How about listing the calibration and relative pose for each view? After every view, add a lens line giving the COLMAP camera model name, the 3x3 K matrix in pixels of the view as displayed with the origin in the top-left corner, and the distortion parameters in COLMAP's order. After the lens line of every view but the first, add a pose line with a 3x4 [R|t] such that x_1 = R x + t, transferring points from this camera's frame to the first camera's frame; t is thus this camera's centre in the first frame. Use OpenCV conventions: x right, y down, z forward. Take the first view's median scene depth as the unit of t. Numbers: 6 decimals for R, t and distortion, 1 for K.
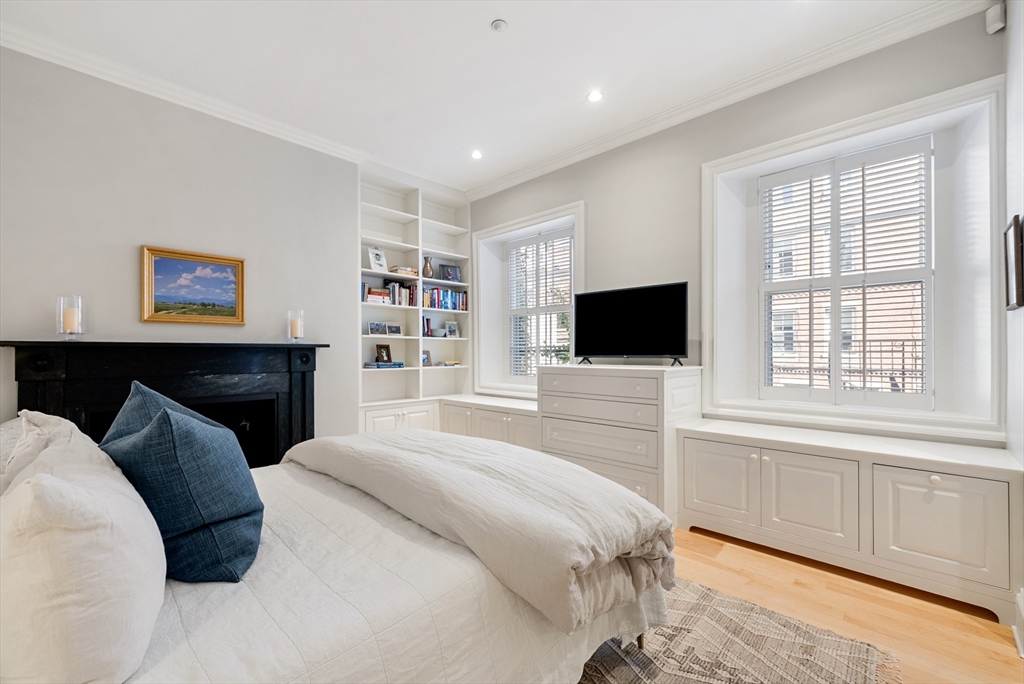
lens RADIAL K [[427.1, 0, 512.0], [0, 427.1, 342.0], [0, 0, 1]] dist [-0.000057, -0.000010]
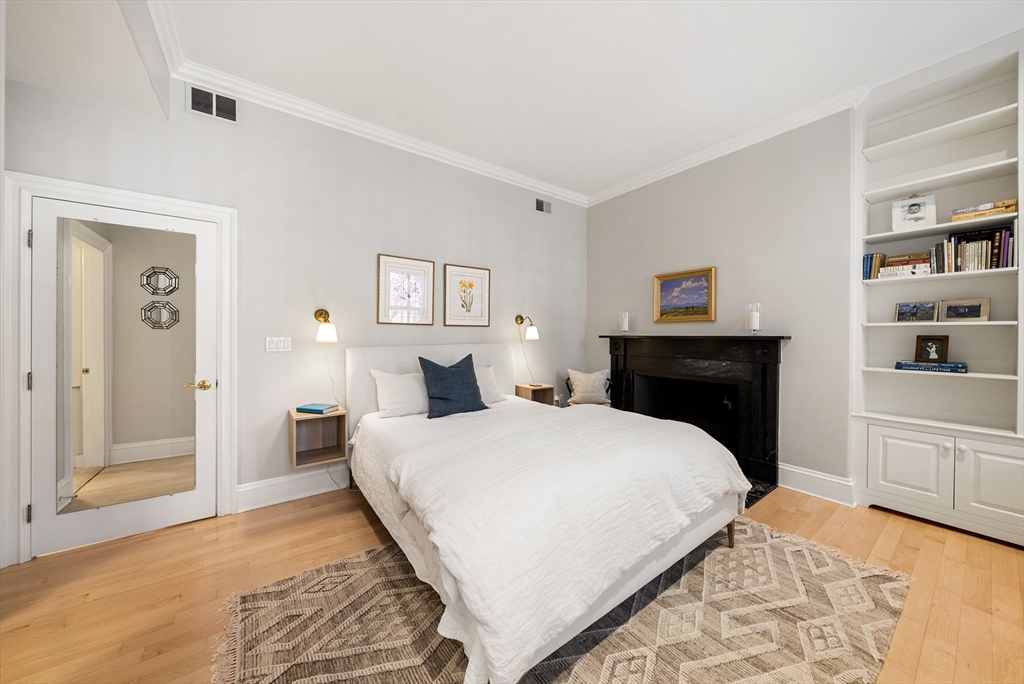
lens RADIAL K [[346.8, 0, 512.0], [0, 346.8, 342.0], [0, 0, 1]] dist [-0.002899, -0.000199]
pose [[-0.172436, 0.013472, -0.984929, 0.421229], [0.011902, 0.999862, 0.011592, 0.002648], [0.984949, -0.009723, -0.172572, 0.553923]]
